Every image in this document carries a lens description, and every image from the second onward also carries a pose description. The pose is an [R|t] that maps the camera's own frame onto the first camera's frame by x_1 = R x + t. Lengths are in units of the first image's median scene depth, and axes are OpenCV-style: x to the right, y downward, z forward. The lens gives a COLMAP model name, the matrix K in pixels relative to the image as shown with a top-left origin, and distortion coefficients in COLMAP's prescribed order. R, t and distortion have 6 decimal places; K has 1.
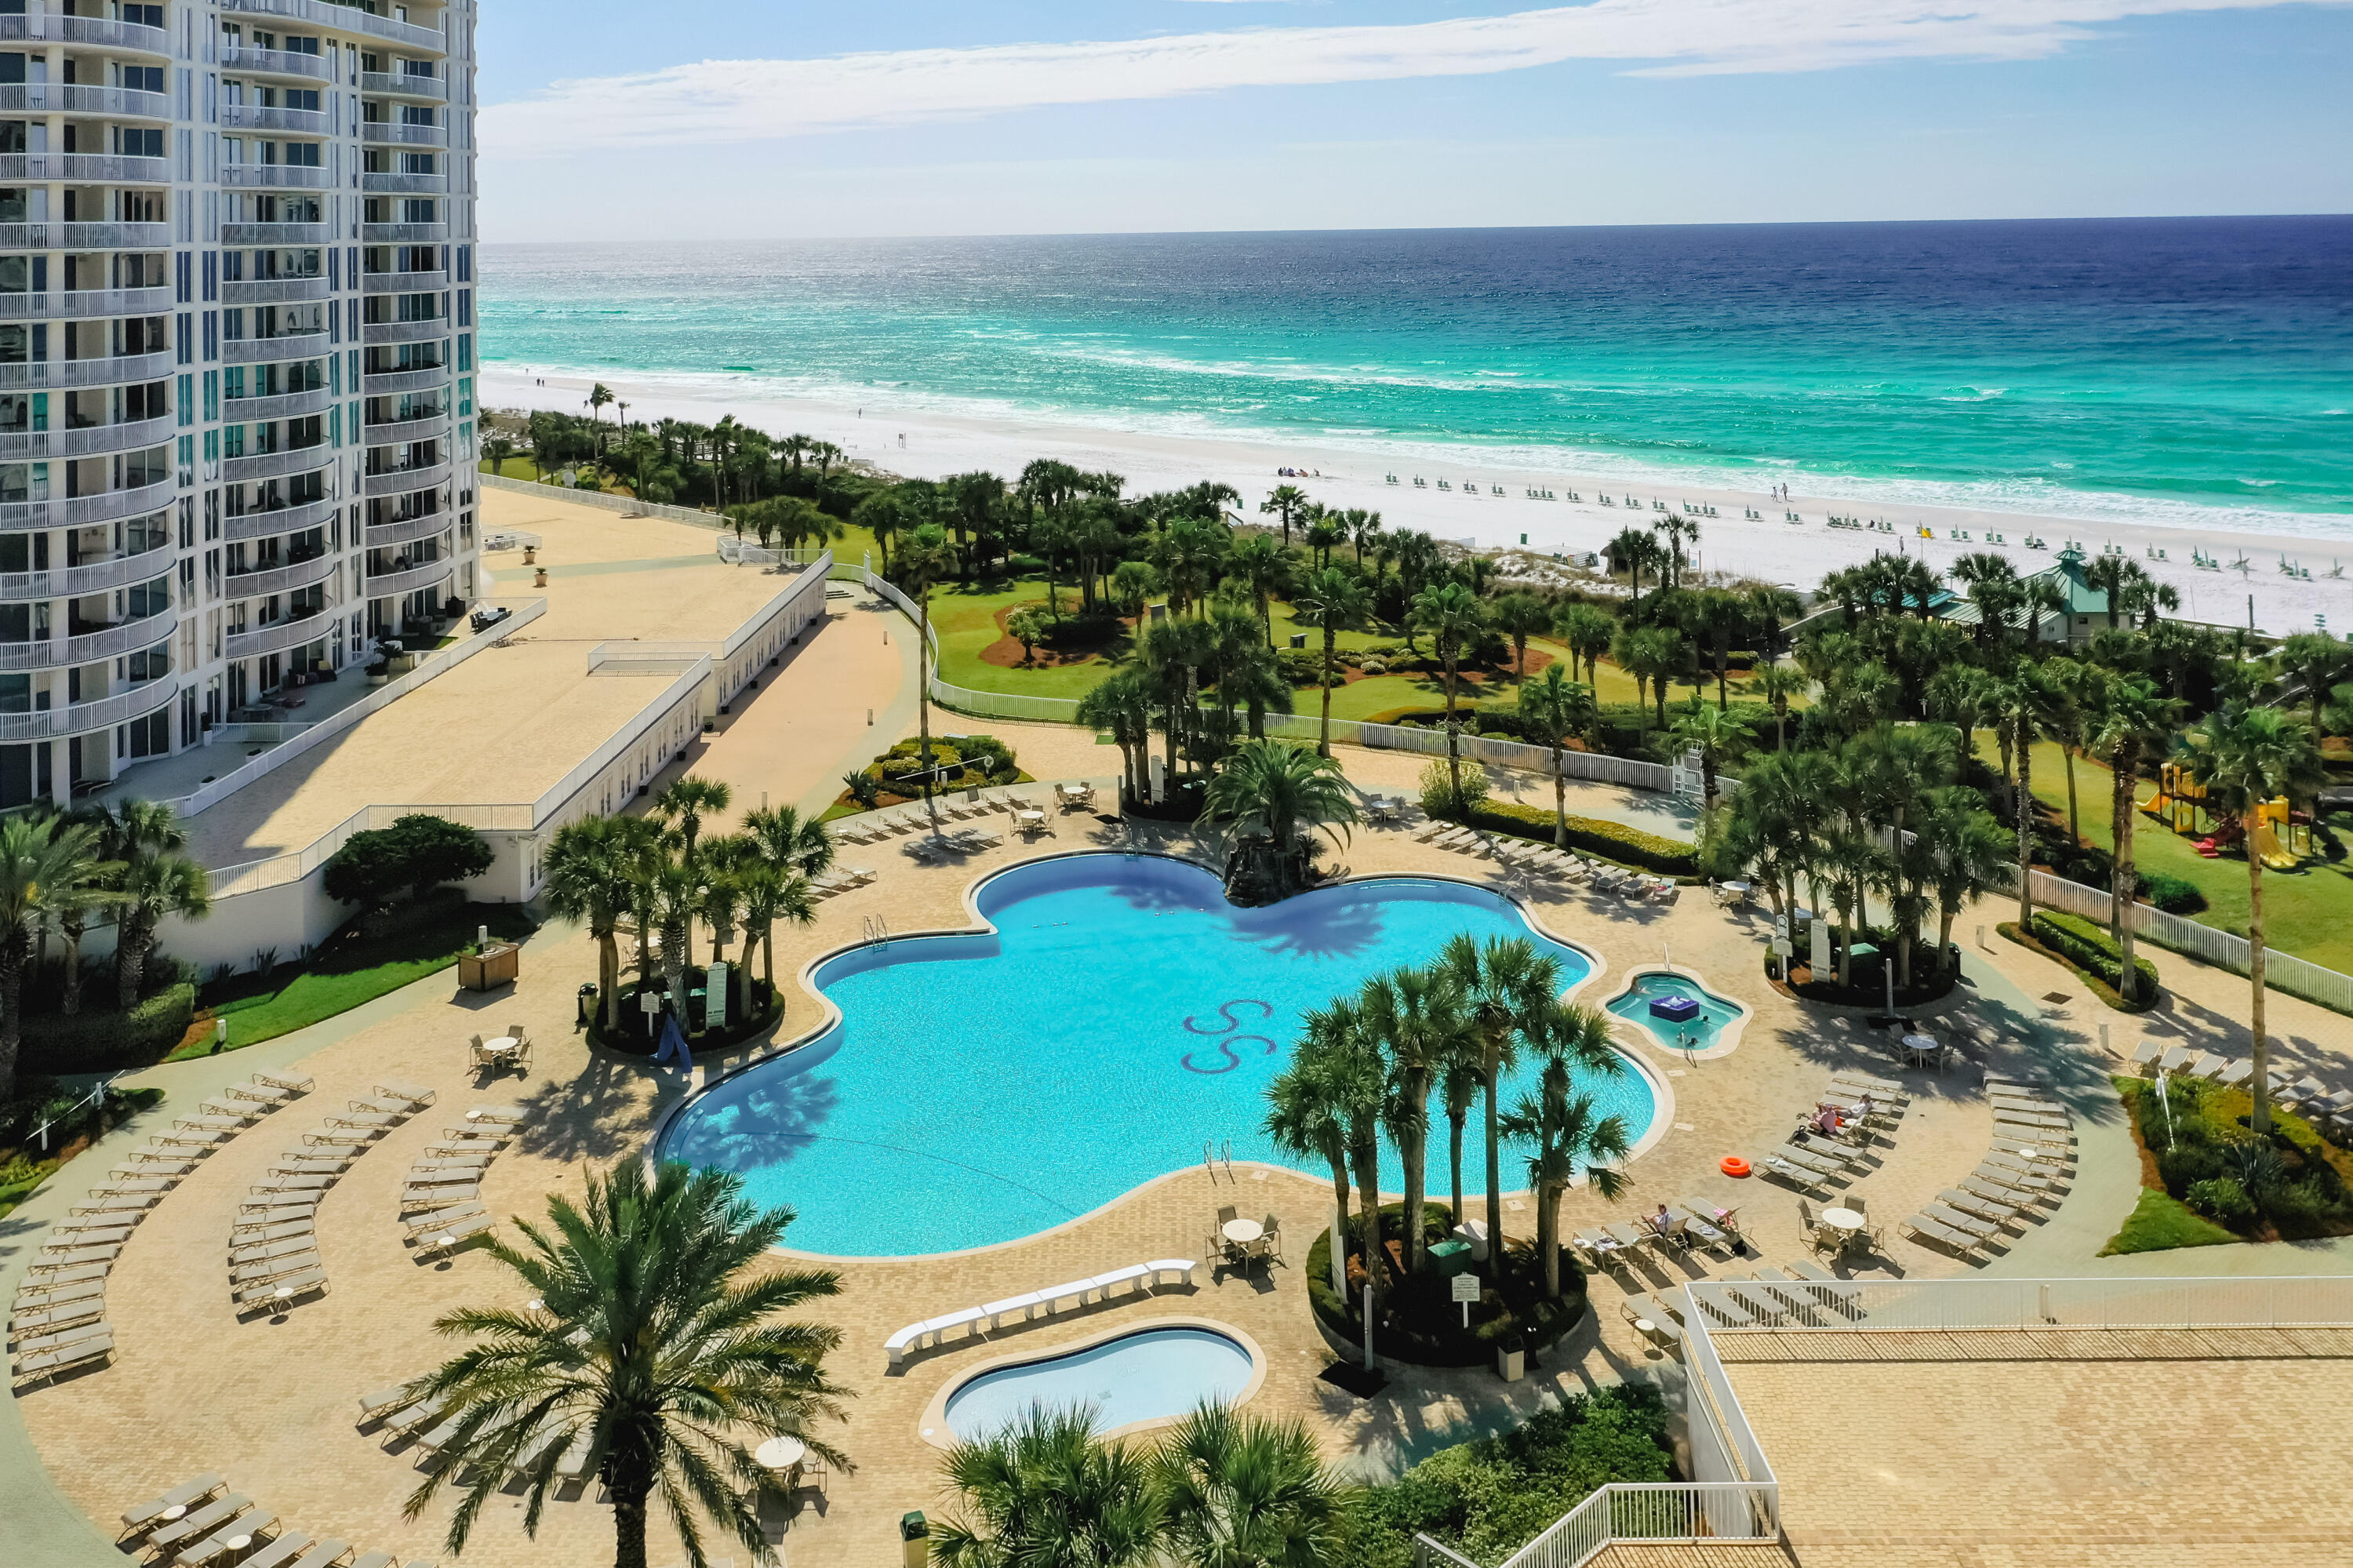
lens RADIAL K [[1913.1, 0, 1231.9], [0, 1913.1, 610.9], [0, 0, 1]] dist [0.011077, -0.021544]
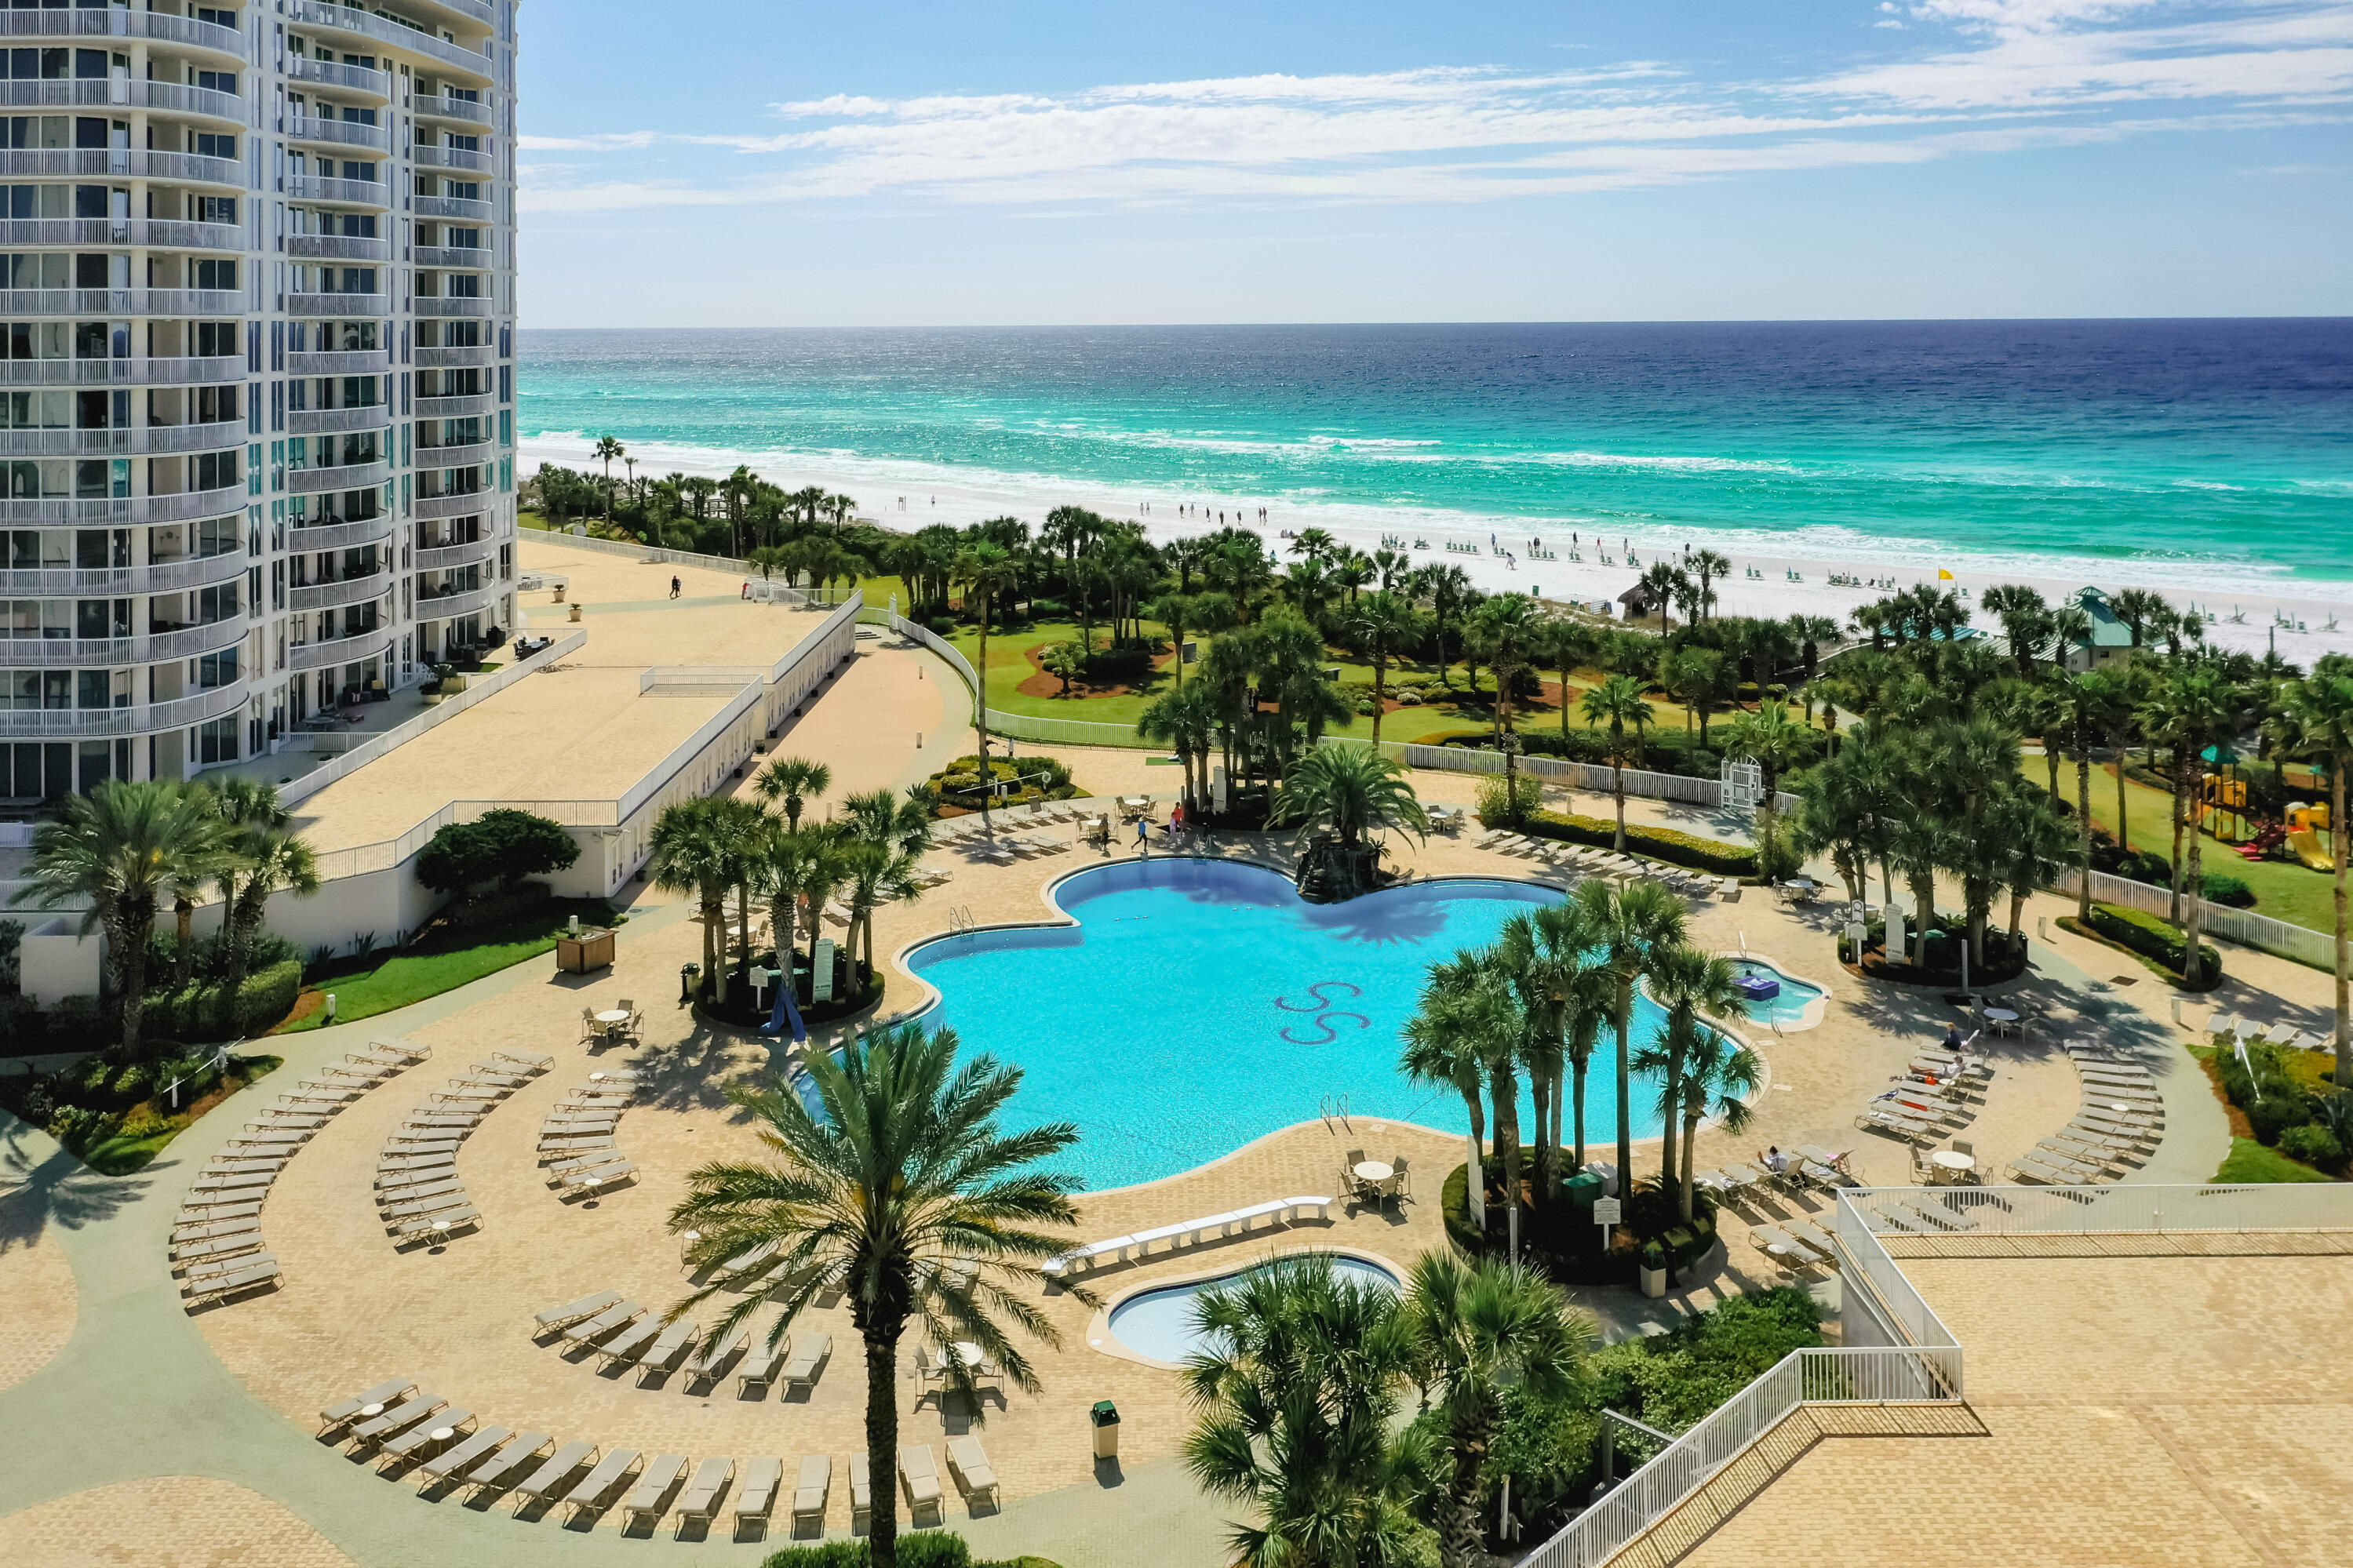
lens RADIAL K [[1912.8, 0, 1170.6], [0, 1912.8, 774.8], [0, 0, 1]] dist [0.011077, -0.021544]
pose [[0.999810, 0.003254, 0.019235, -0.099812], [-0.003484, 0.999922, 0.011971, 0.080468], [-0.019195, -0.012036, 0.999743, -0.016889]]
